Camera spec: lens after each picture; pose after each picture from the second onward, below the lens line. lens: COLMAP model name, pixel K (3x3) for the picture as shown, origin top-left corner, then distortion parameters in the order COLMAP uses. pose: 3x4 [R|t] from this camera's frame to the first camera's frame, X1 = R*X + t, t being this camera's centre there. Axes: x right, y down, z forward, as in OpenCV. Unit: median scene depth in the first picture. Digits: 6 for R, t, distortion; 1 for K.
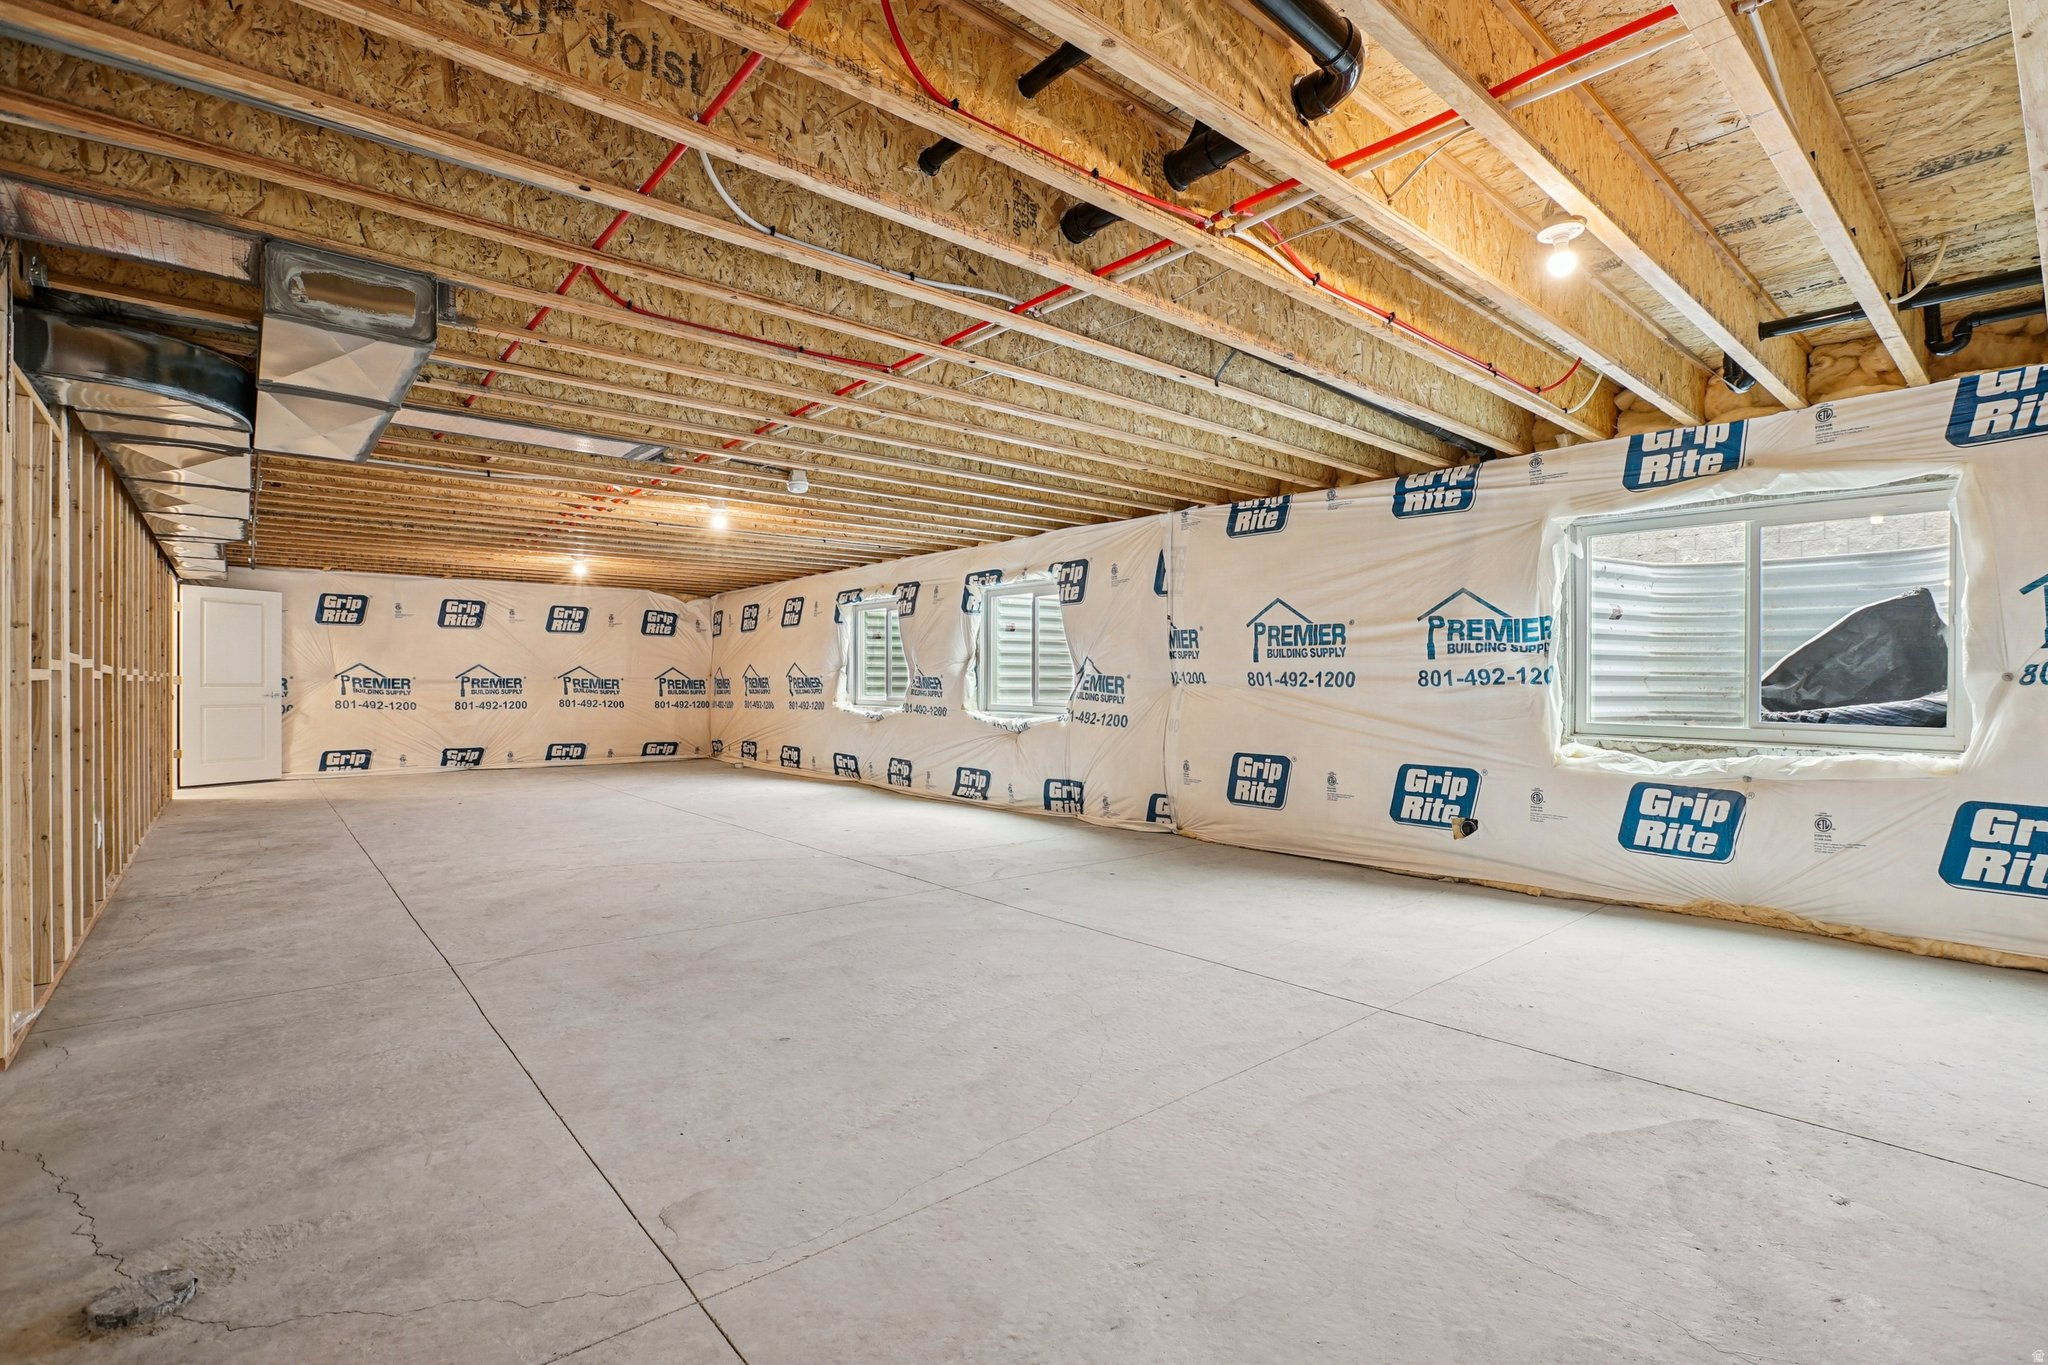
lens RADIAL K [[945.2, 0, 1039.2], [0, 945.2, 684.2], [0, 0, 1]] dist [-0.045473, 0.010680]
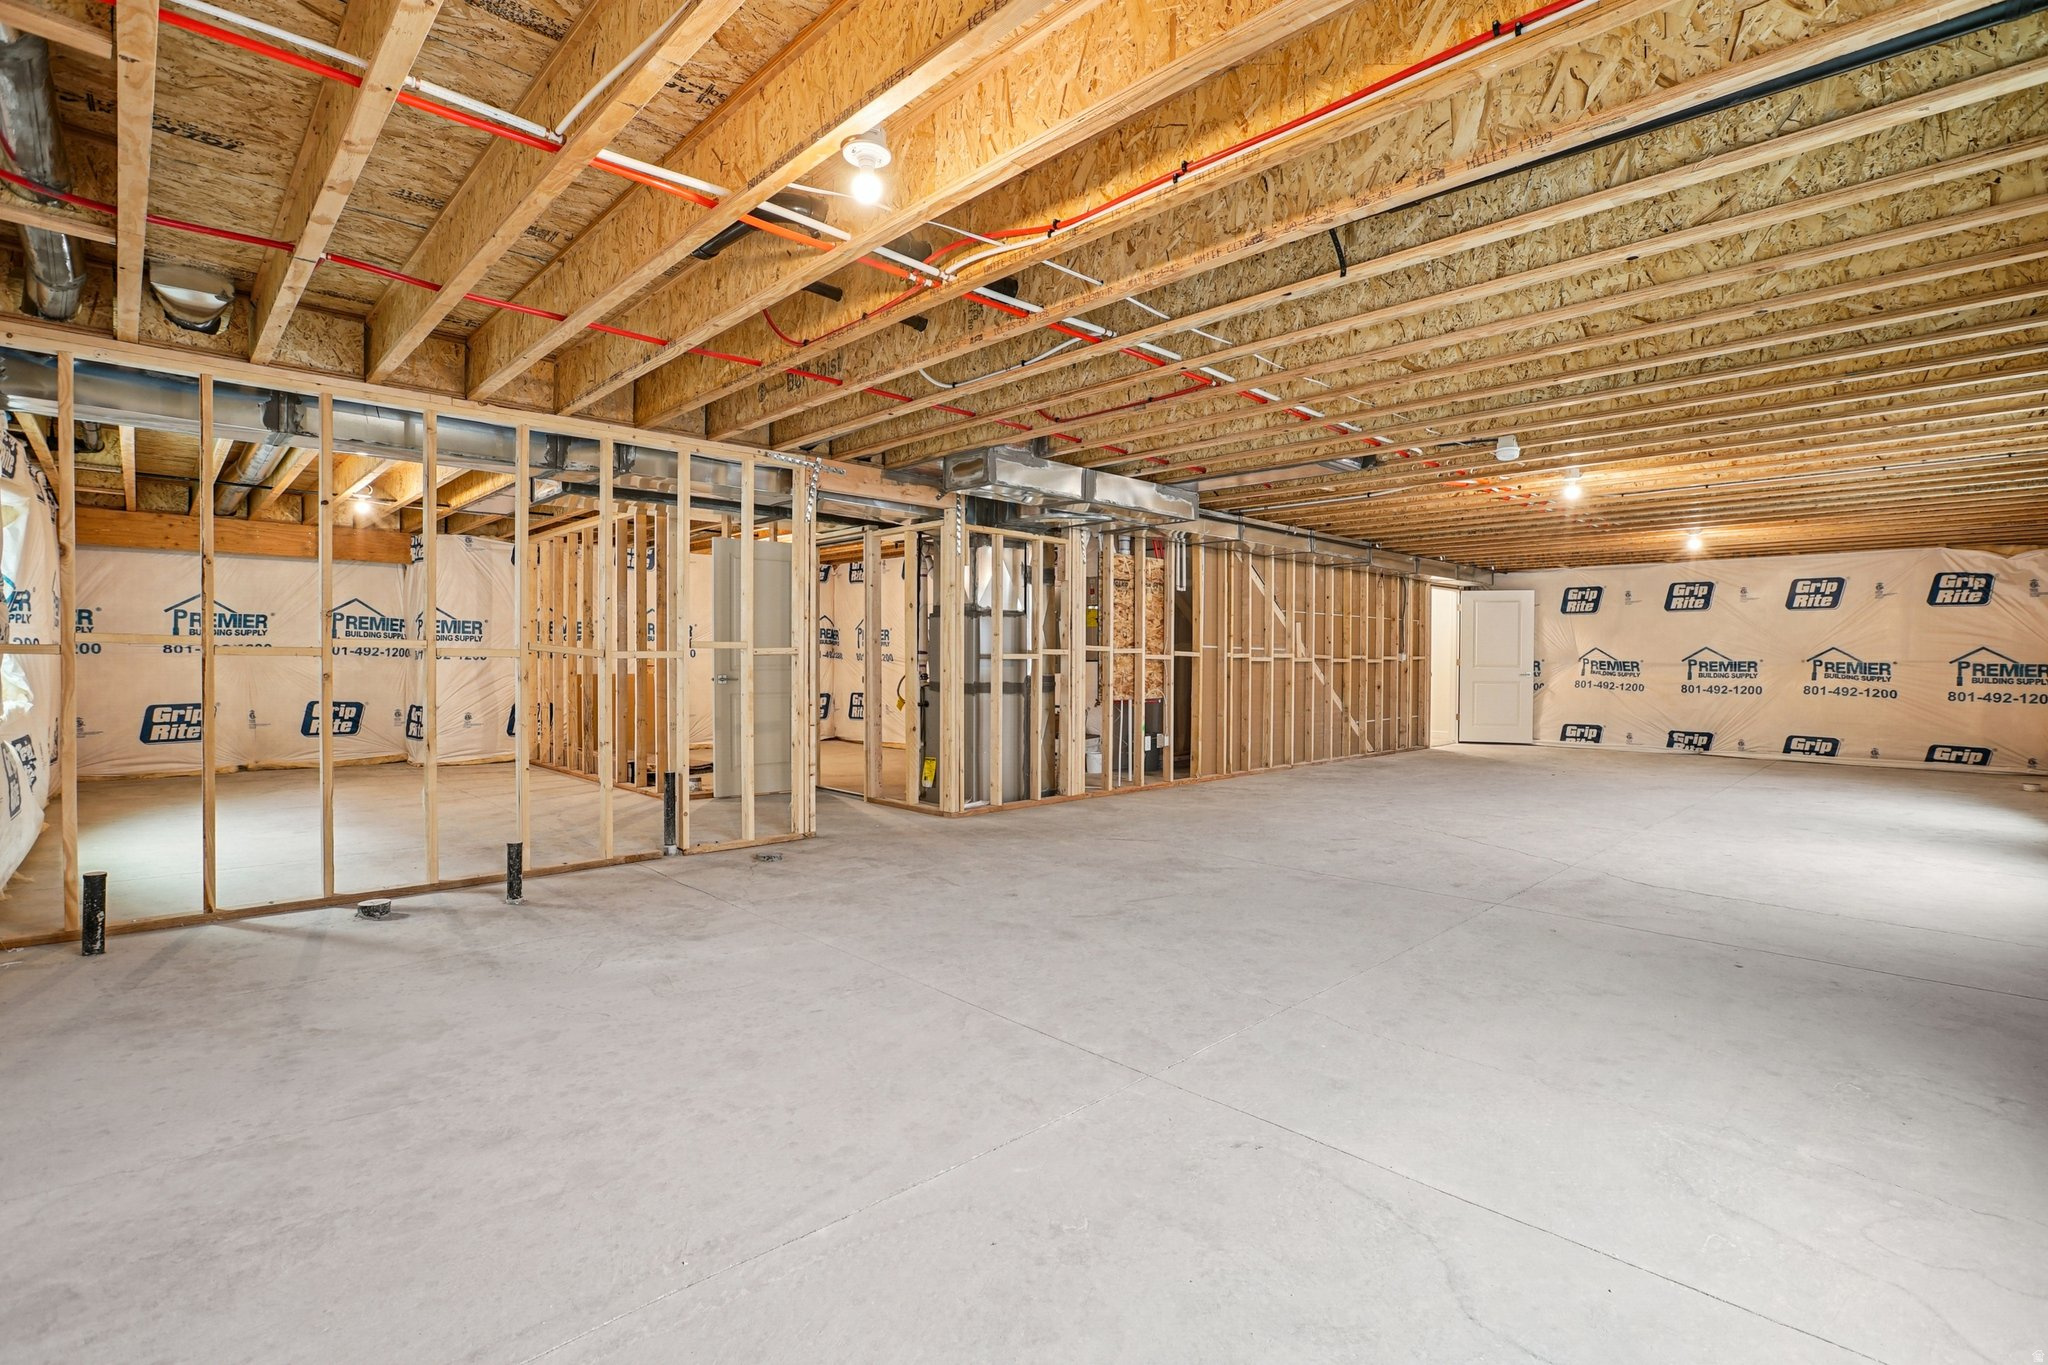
lens RADIAL K [[945.2, 0, 1027.9], [0, 945.2, 670.1], [0, 0, 1]] dist [-0.045473, 0.010680]
pose [[0.061865, 0.007529, -0.998056, 0.333497], [-0.009985, 0.999926, 0.006924, 0.003295], [0.998035, 0.009537, 0.061935, 0.240751]]
